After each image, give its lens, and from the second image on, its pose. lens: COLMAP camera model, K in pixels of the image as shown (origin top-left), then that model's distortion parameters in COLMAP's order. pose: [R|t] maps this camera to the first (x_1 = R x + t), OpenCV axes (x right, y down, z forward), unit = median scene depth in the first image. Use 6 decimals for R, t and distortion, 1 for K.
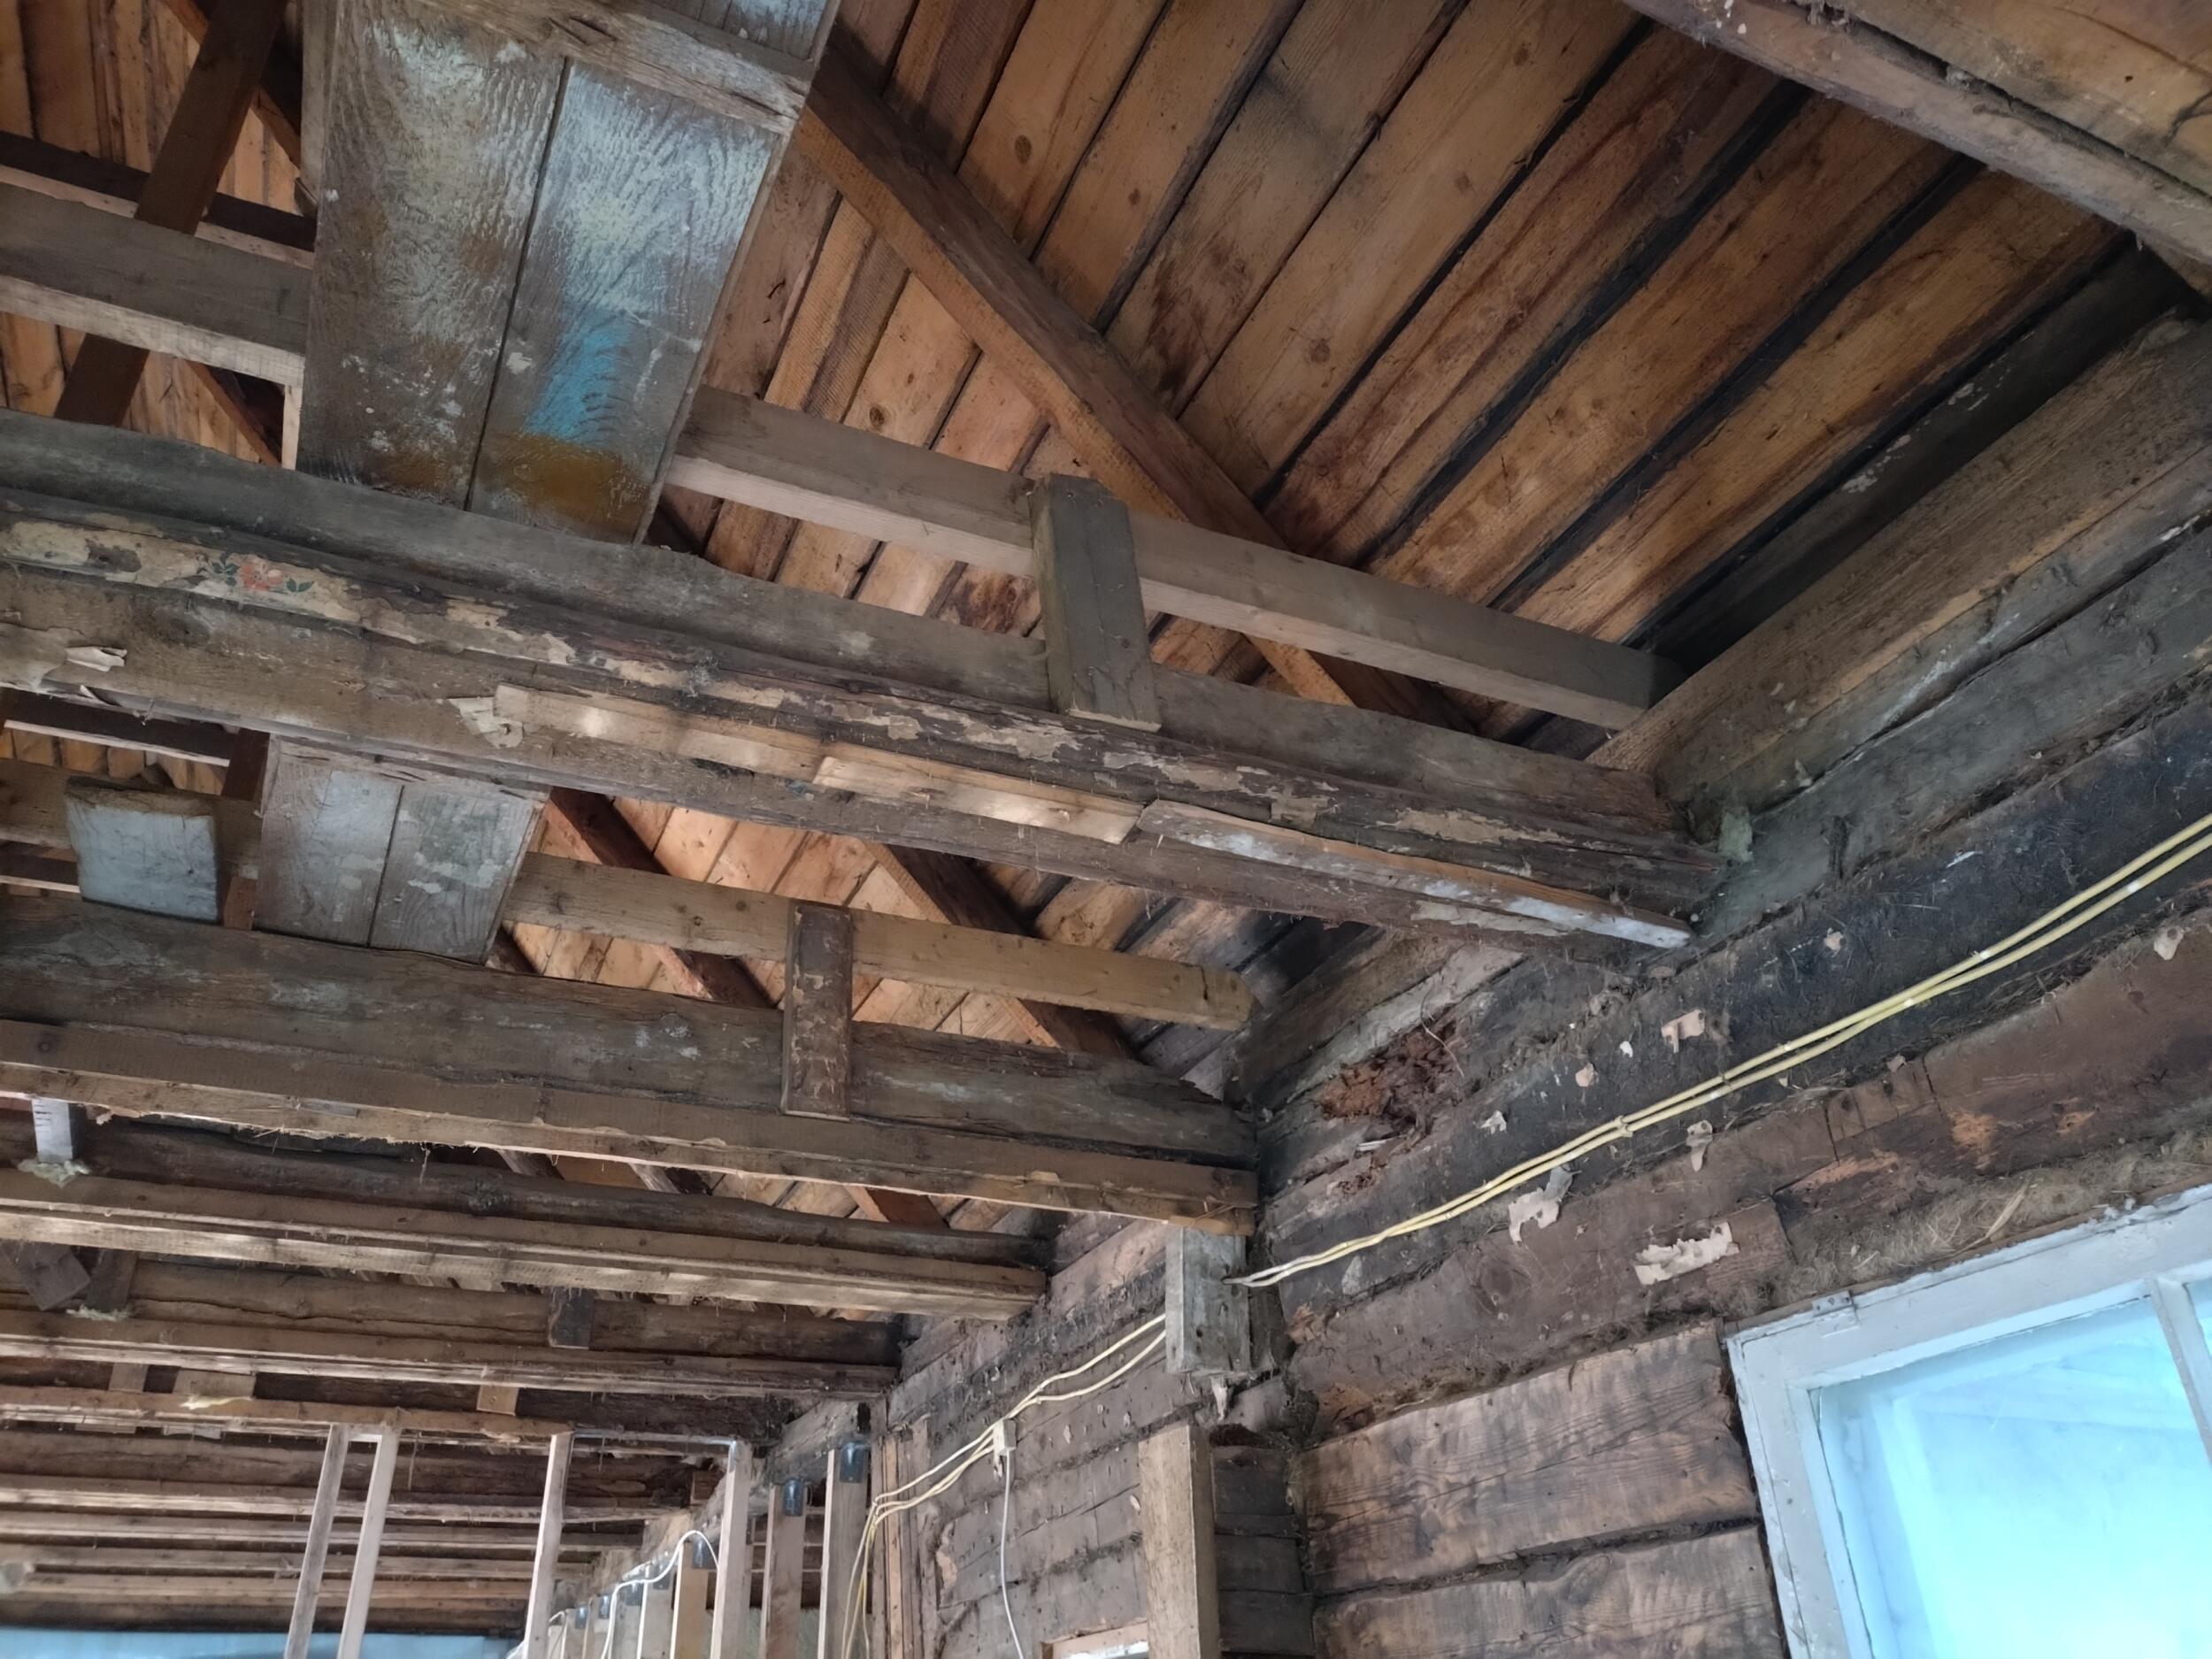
lens RADIAL K [[1666.2, 0, 1101.1], [0, 1666.2, 825.7], [0, 0, 1]] dist [0.004210, 0.001075]
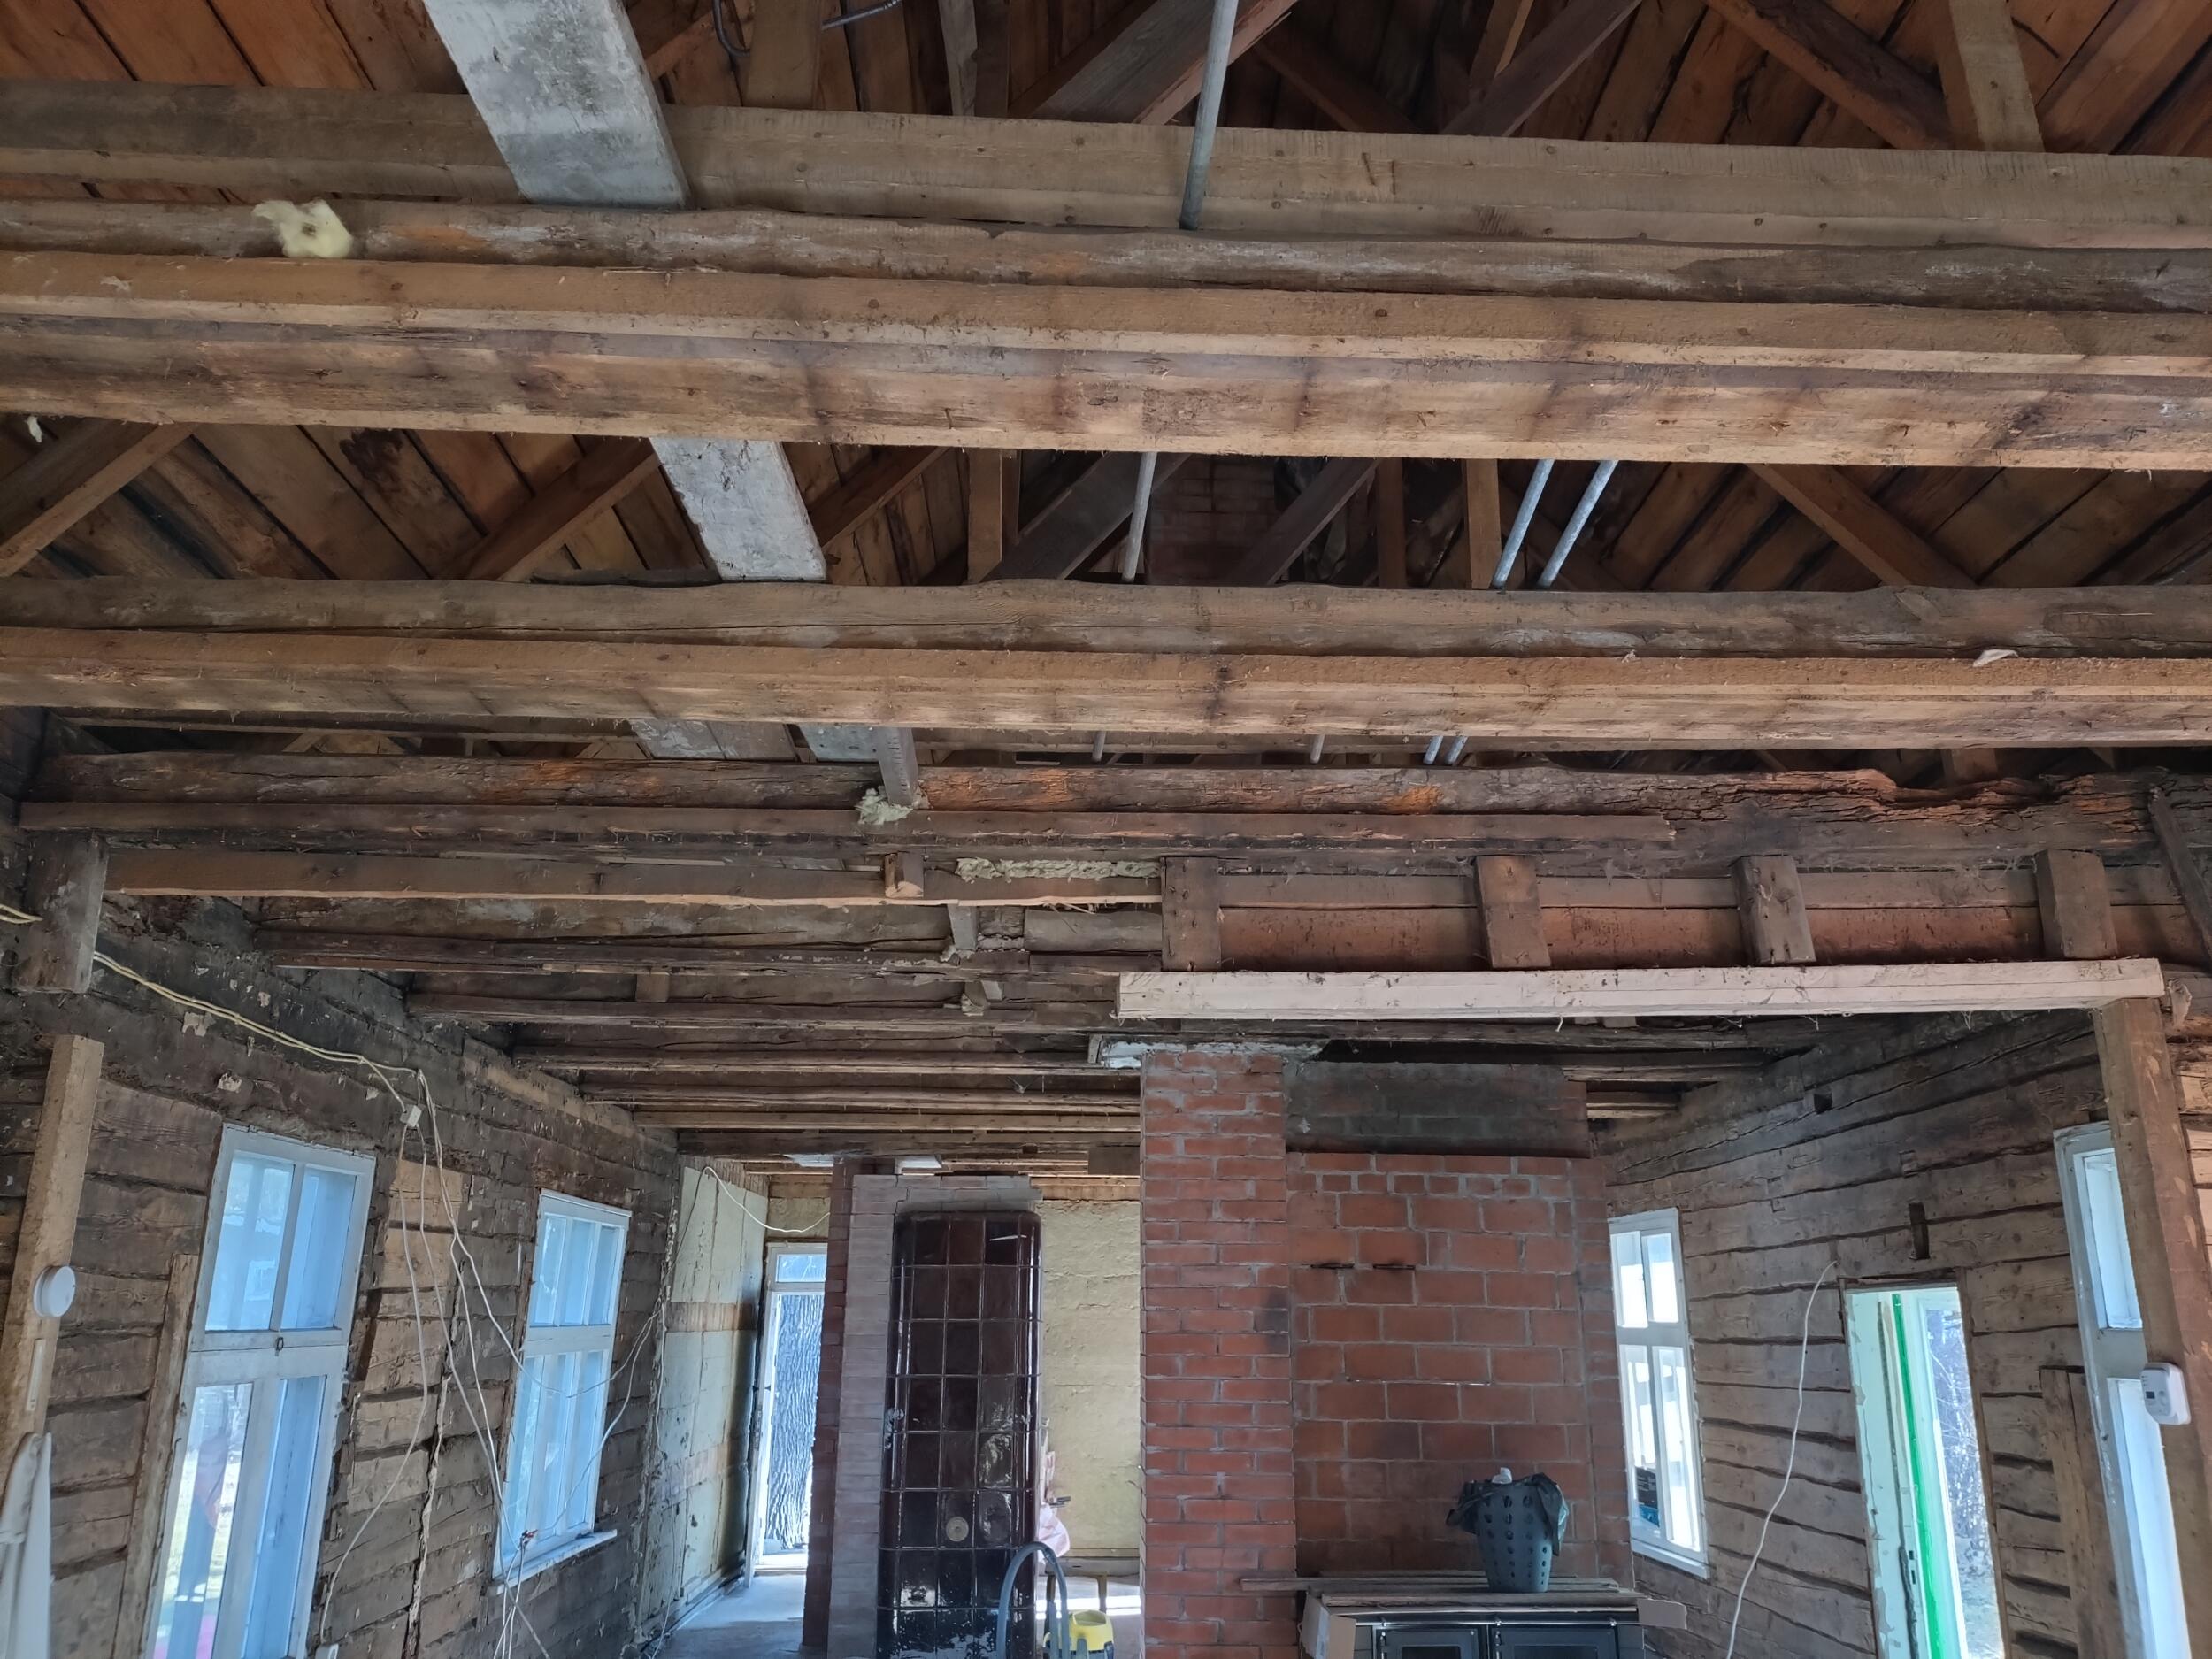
lens RADIAL K [[1666.2, 0, 1109.5], [0, 1666.2, 830.4], [0, 0, 1]] dist [0.004210, 0.001075]
pose [[-0.921915, 0.125677, 0.366439, -1.591128], [-0.182040, 0.694425, -0.696157, 1.338502], [-0.341956, -0.708504, -0.617323, 2.160588]]
